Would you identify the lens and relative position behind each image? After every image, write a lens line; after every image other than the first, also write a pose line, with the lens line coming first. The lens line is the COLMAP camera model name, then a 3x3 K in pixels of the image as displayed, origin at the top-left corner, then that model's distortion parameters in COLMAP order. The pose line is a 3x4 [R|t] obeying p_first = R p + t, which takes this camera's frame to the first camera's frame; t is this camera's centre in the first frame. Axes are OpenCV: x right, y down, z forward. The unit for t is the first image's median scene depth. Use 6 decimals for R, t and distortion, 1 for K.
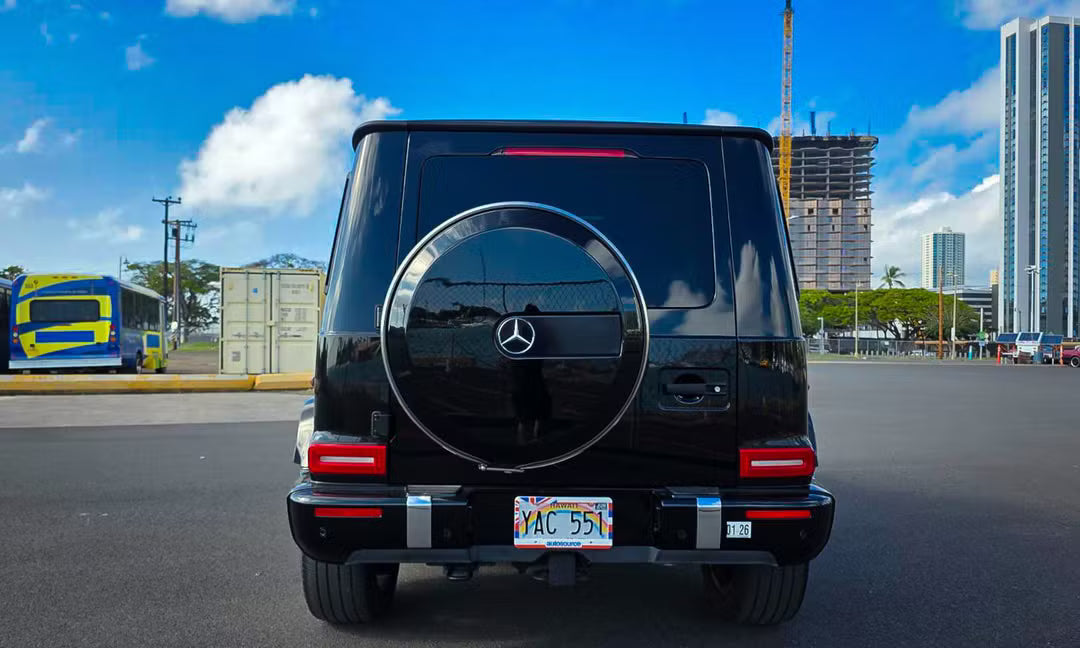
lens RADIAL K [[737.4, 0, 542.8], [0, 737.4, 319.1], [0, 0, 1]] dist [0.060068, -0.059579]
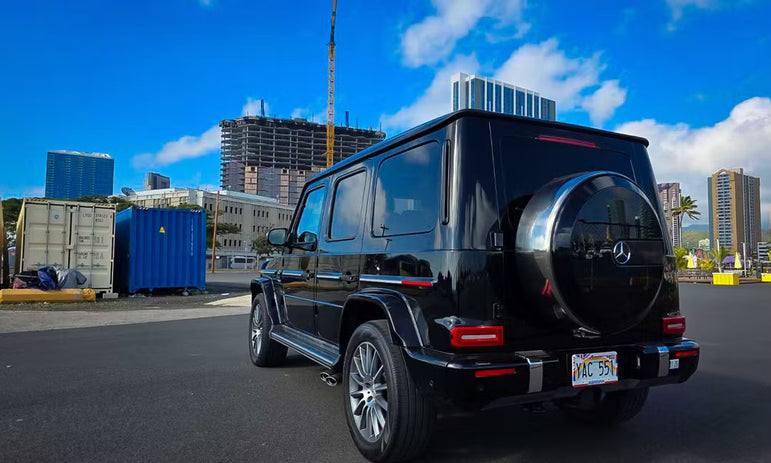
lens RADIAL K [[526.5, 0, 387.5], [0, 526.5, 228.0], [0, 0, 1]] dist [0.060068, -0.059579]
pose [[0.897828, 0.030138, 0.439314, -0.898778], [-0.013986, 0.999103, -0.039958, 0.019724], [-0.440124, 0.029731, 0.897445, 0.145693]]
